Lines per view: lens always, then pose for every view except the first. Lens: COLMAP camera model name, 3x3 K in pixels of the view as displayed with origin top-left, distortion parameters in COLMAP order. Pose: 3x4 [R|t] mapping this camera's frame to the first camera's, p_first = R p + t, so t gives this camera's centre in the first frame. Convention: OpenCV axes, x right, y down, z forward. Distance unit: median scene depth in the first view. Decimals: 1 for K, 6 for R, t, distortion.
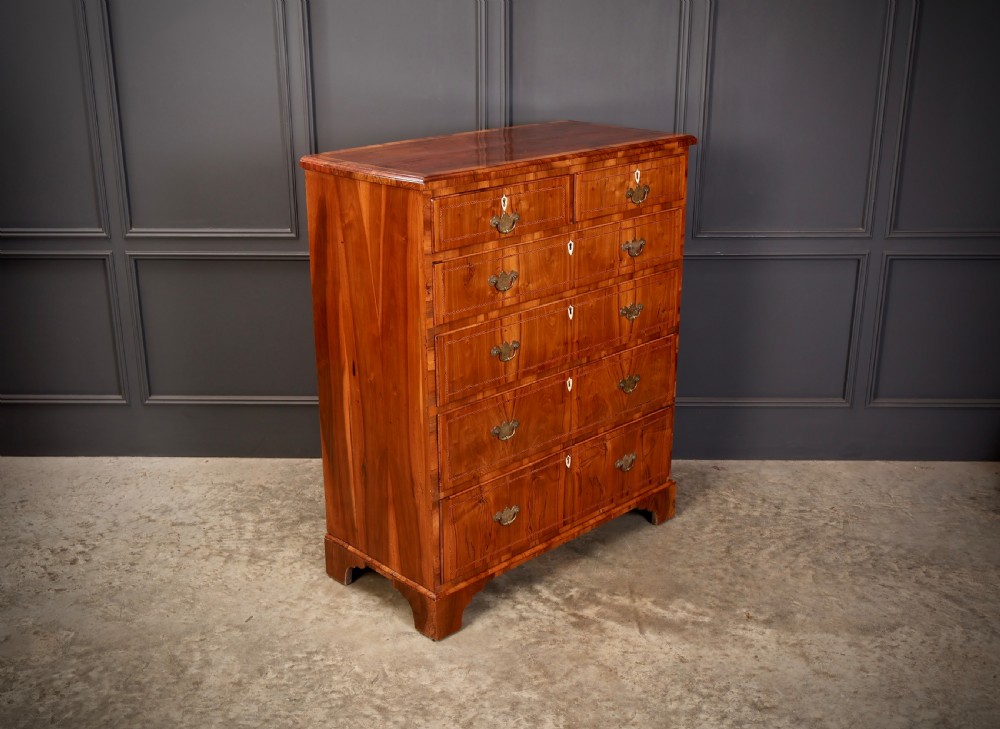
lens RADIAL K [[1132.1, 0, 482.4], [0, 1132.1, 363.0], [0, 0, 1]] dist [-0.002453, 0.009974]
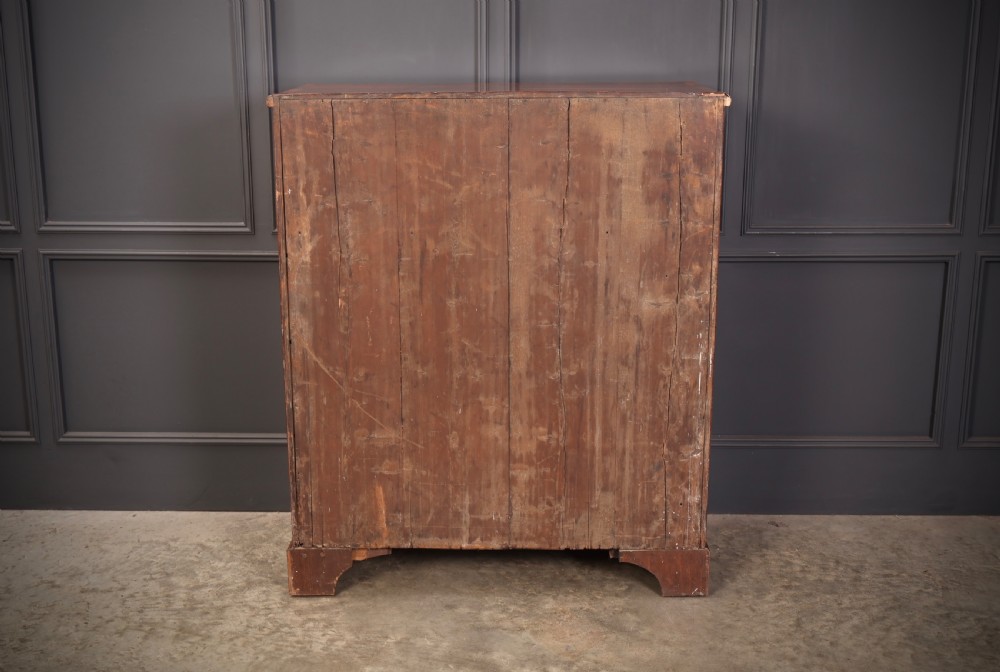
lens RADIAL K [[1226.0, 0, 494.0], [0, 1226.0, 334.7], [0, 0, 1]] dist [0.001245, -0.004774]
pose [[0.999940, 0.003179, 0.010477, -0.000246], [-0.002167, 0.995458, -0.095180, 0.052986], [-0.010732, 0.095151, 0.995405, 0.160936]]
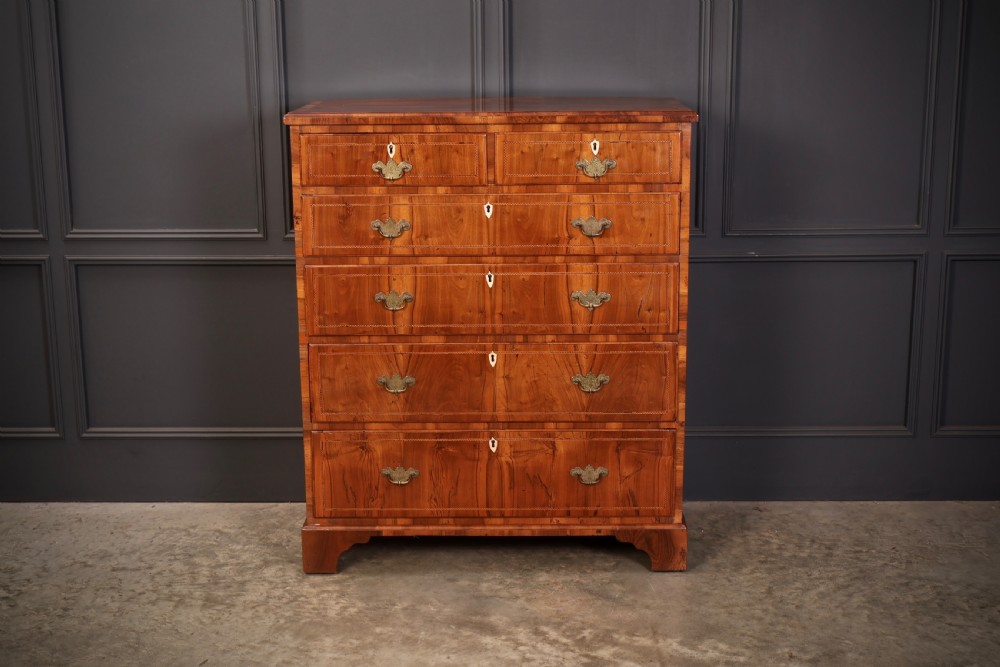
lens RADIAL K [[1427.4, 0, 500.0], [0, 1427.4, 333.5], [0, 0, 1]] dist [-0.000160, 0.012813]
pose [[0.999971, -0.004350, 0.006224, 0.010251], [0.004993, 0.994217, -0.107271, 0.094010], [-0.005722, 0.107299, 0.994210, -0.089237]]
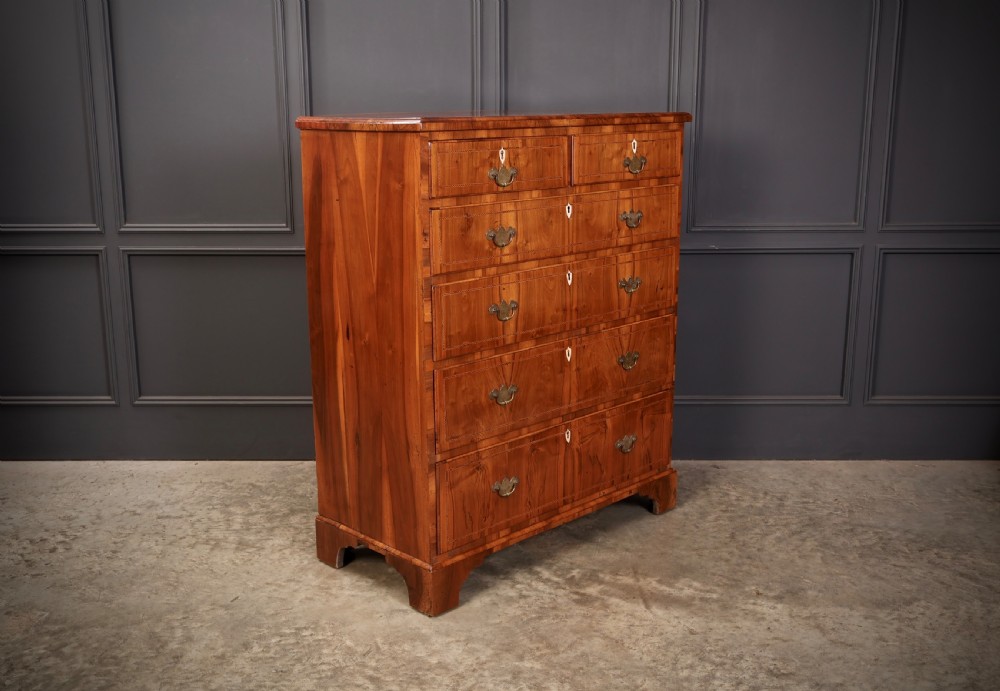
lens RADIAL K [[1085.2, 0, 488.9], [0, 1085.2, 349.4], [0, 0, 1]] dist [0.001142, 0.006371]
pose [[0.999863, -0.002132, 0.016416, -0.007155], [0.003819, 0.994630, -0.103428, 0.109504], [-0.016107, 0.103477, 0.994501, 0.066437]]
